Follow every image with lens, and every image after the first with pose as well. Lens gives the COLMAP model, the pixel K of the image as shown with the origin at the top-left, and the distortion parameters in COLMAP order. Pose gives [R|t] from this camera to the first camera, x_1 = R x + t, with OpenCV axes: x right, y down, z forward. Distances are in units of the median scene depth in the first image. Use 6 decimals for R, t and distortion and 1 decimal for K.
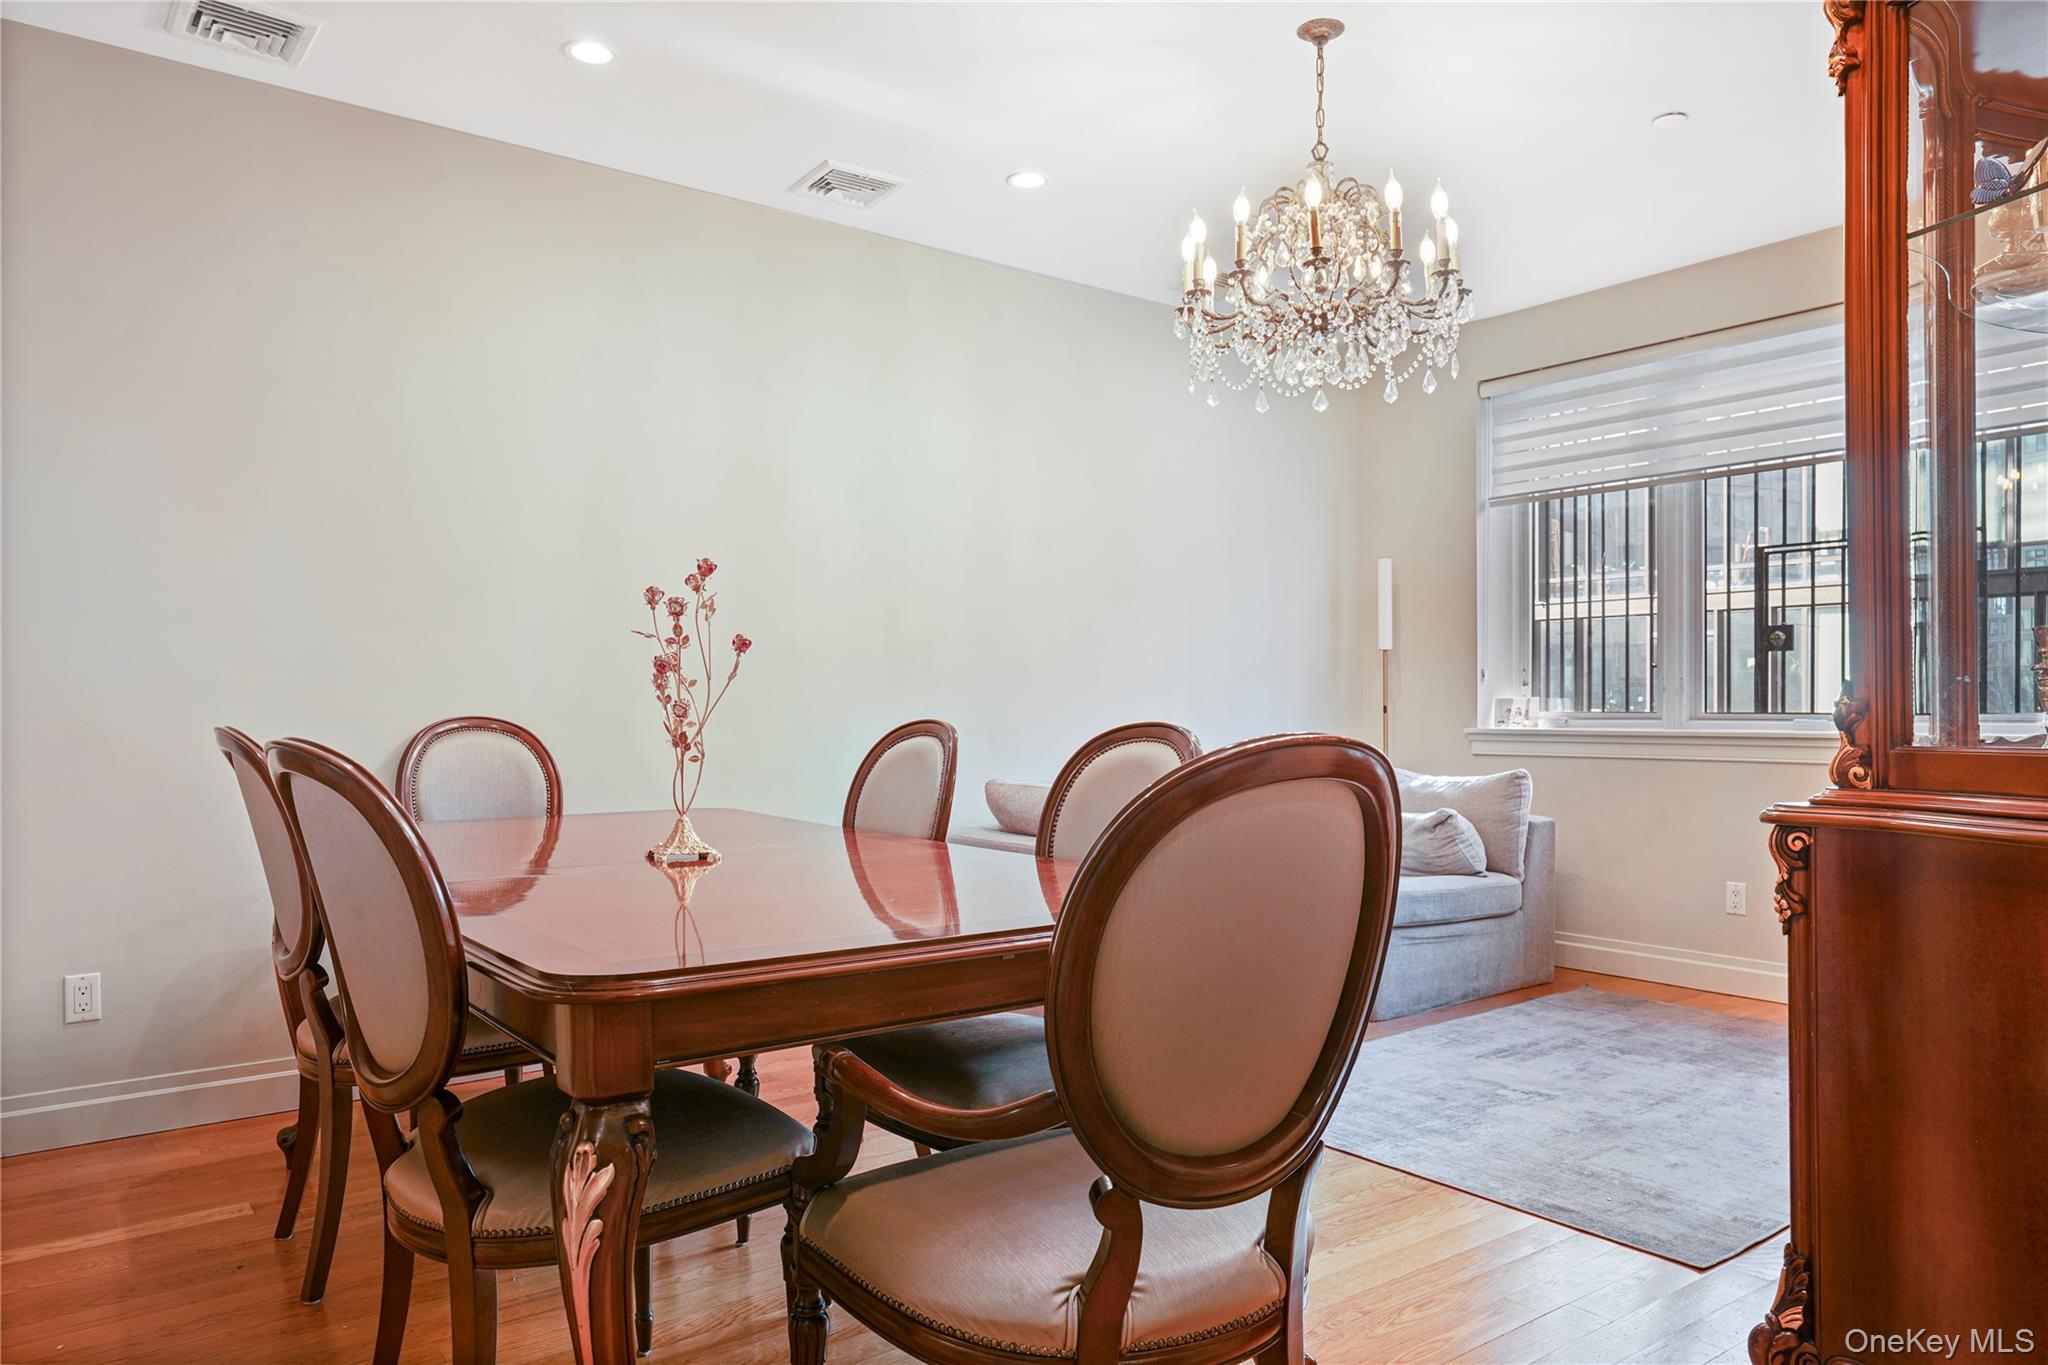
lens RADIAL K [[1360.5, 0, 1021.9], [0, 1360.5, 698.9], [0, 0, 1]] dist [0.010328, 0.001097]
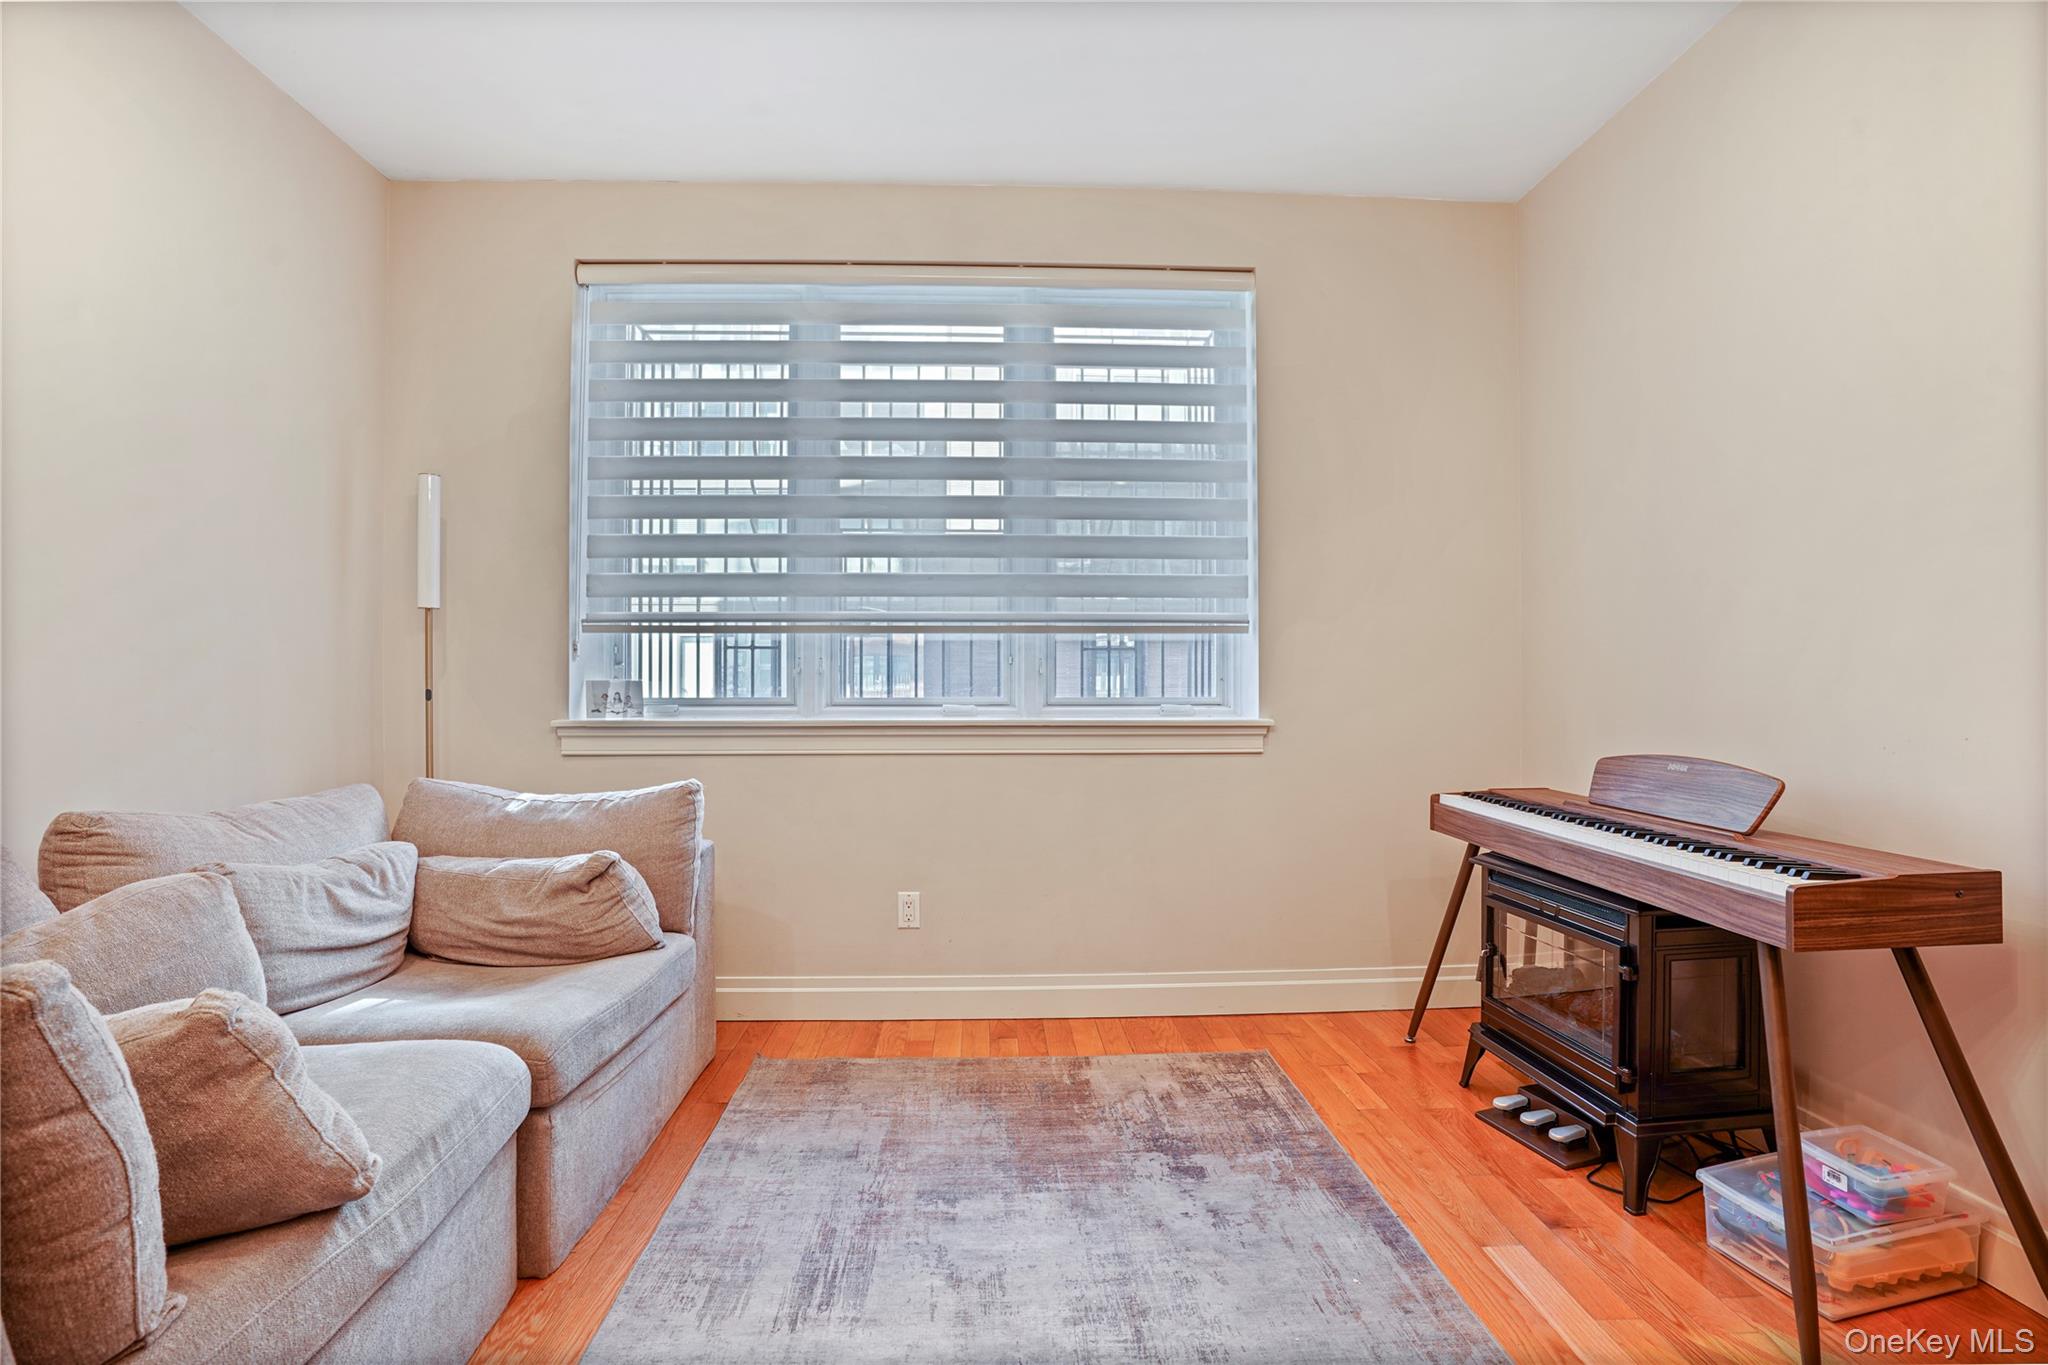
lens RADIAL K [[962.4, 0, 1023.0], [0, 962.4, 696.4], [0, 0, 1]] dist [-0.022887, 0.000645]
pose [[0.584967, -0.001065, 0.811057, 0.052504], [-0.008561, 0.999935, 0.007488, 0.002362], [-0.811012, -0.011324, 0.584920, 0.489229]]
